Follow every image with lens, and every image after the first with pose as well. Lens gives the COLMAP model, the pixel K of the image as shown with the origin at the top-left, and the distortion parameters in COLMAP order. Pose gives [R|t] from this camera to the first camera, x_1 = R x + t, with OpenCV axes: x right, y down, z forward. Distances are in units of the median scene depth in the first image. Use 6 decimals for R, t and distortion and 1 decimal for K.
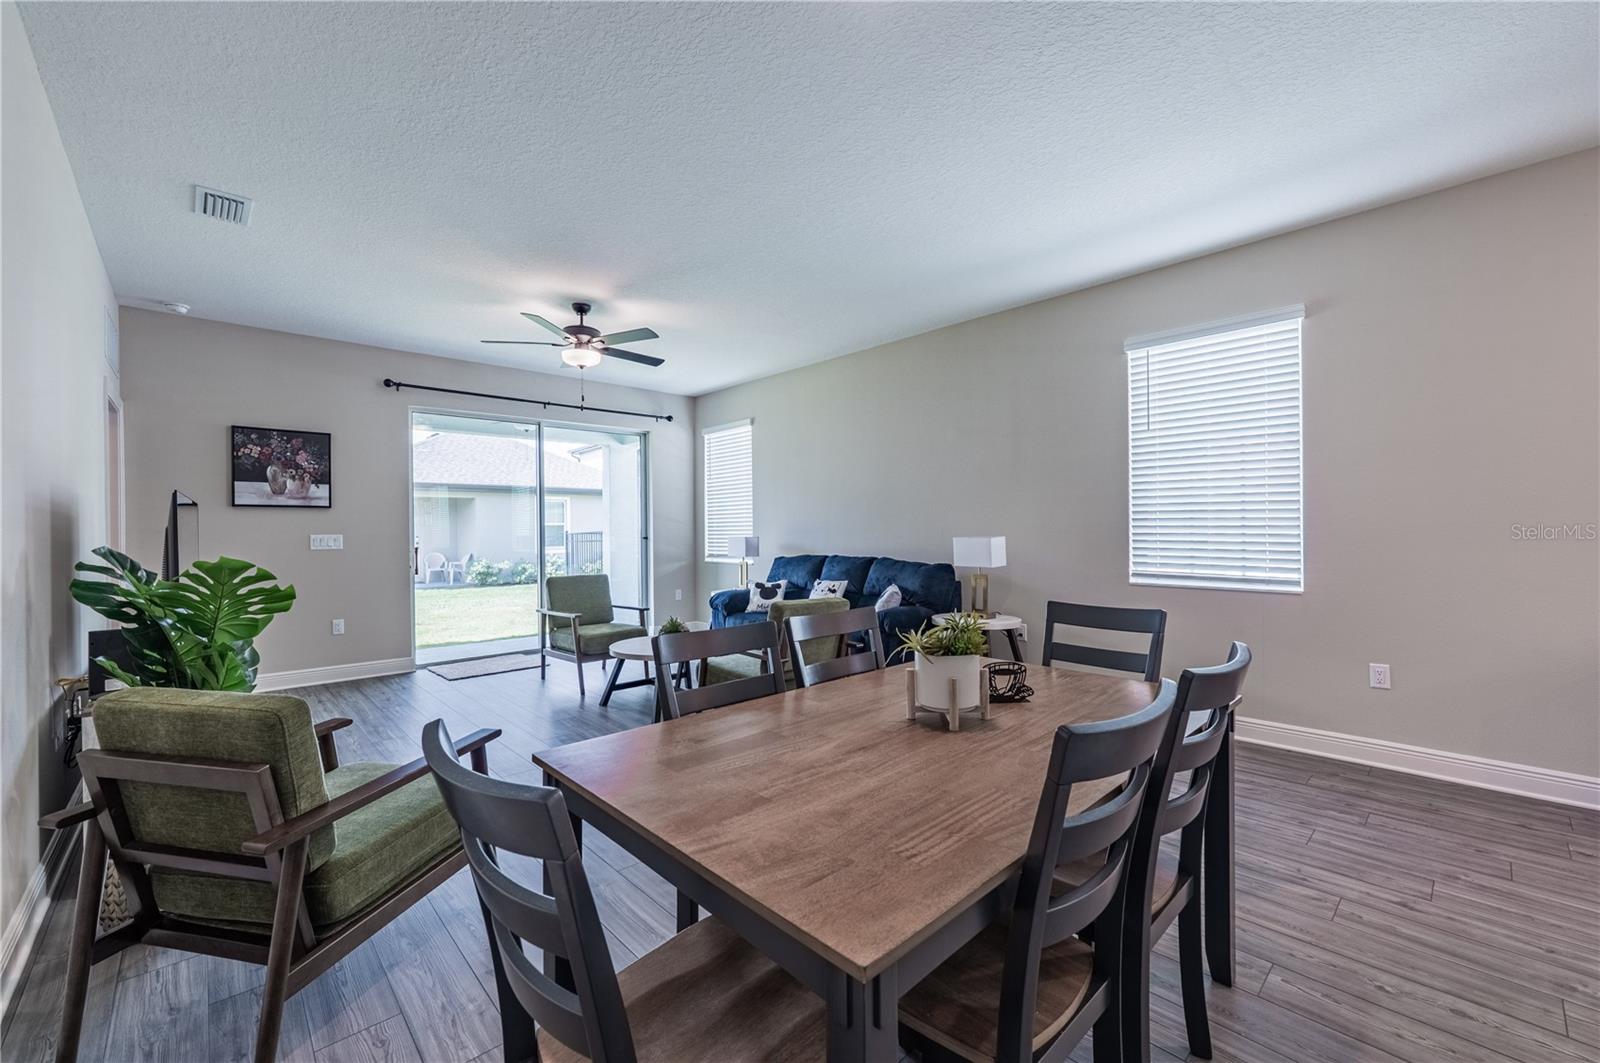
lens RADIAL K [[632.2, 0, 795.7], [0, 632.2, 539.9], [0, 0, 1]] dist [-0.004827, 0.000944]
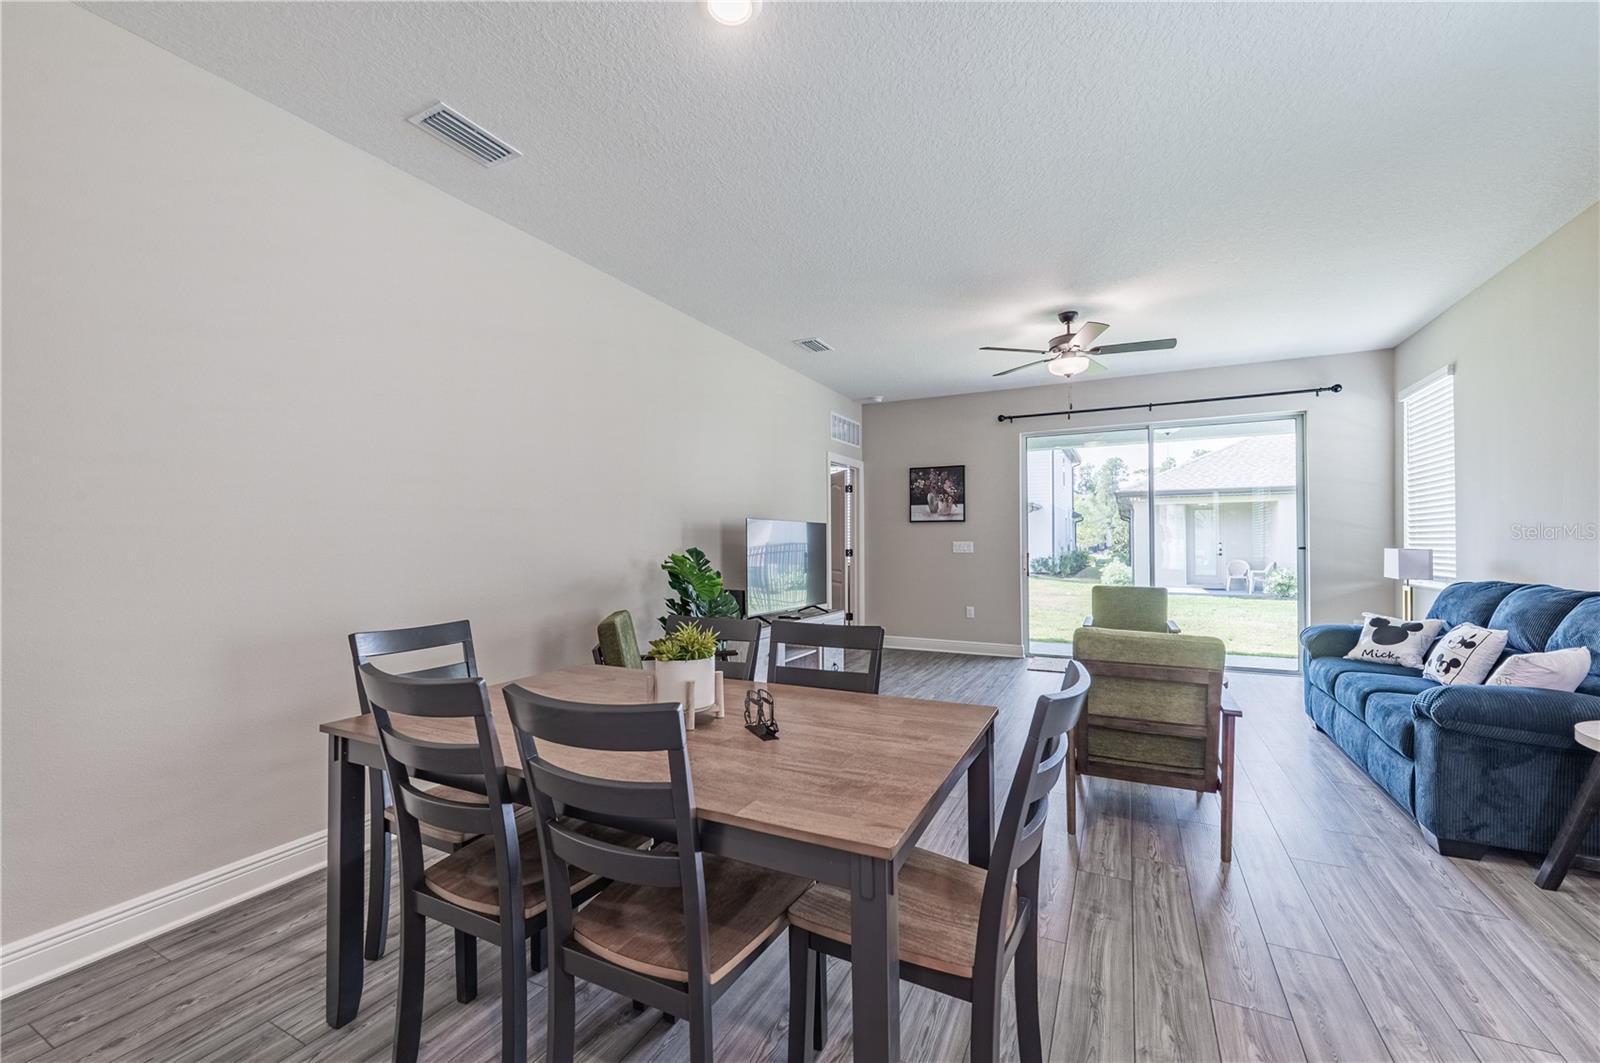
lens RADIAL K [[632.2, 0, 805.9], [0, 632.2, 537.8], [0, 0, 1]] dist [-0.004827, 0.000944]
pose [[0.349927, 0.001253, -0.936776, 0.395310], [-0.012971, 0.999910, -0.003508, -0.007765], [0.936687, 0.013378, 0.349911, 0.233901]]
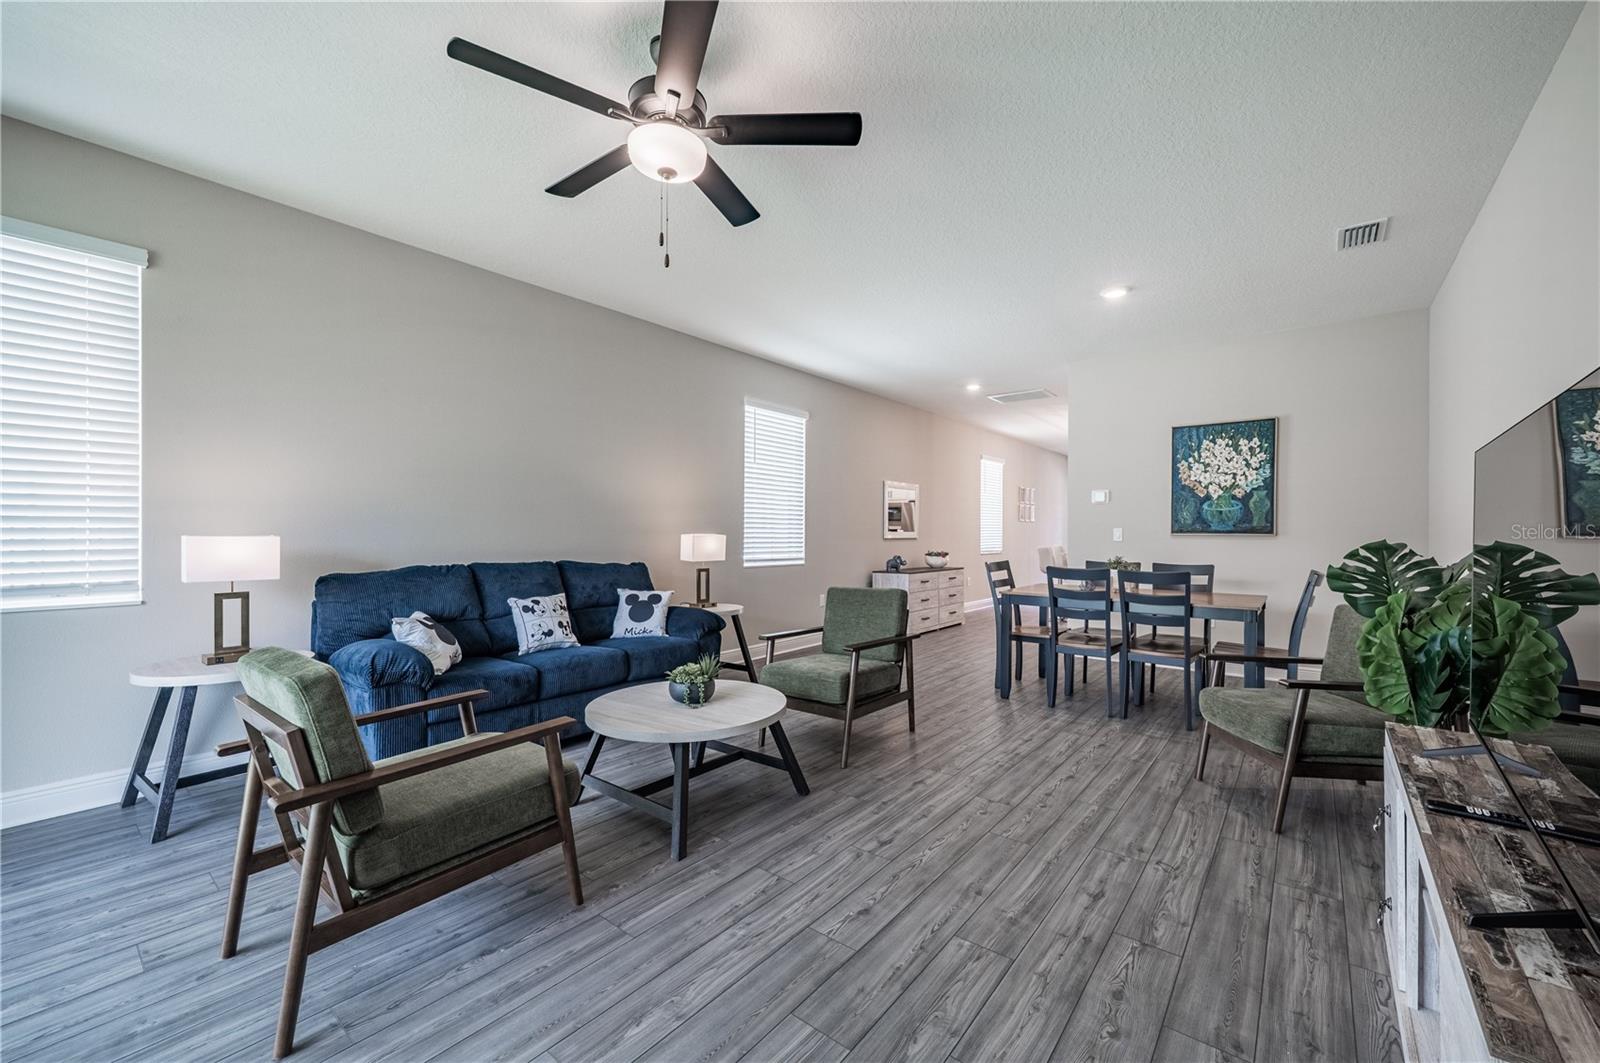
lens RADIAL K [[632.2, 0, 793.2], [0, 632.2, 534.7], [0, 0, 1]] dist [-0.004827, 0.000944]
pose [[-0.136024, 0.004493, 0.990695, -0.716525], [0.012924, 0.999913, -0.002760, 0.001094], [-0.990621, 0.012429, -0.136070, 0.856605]]
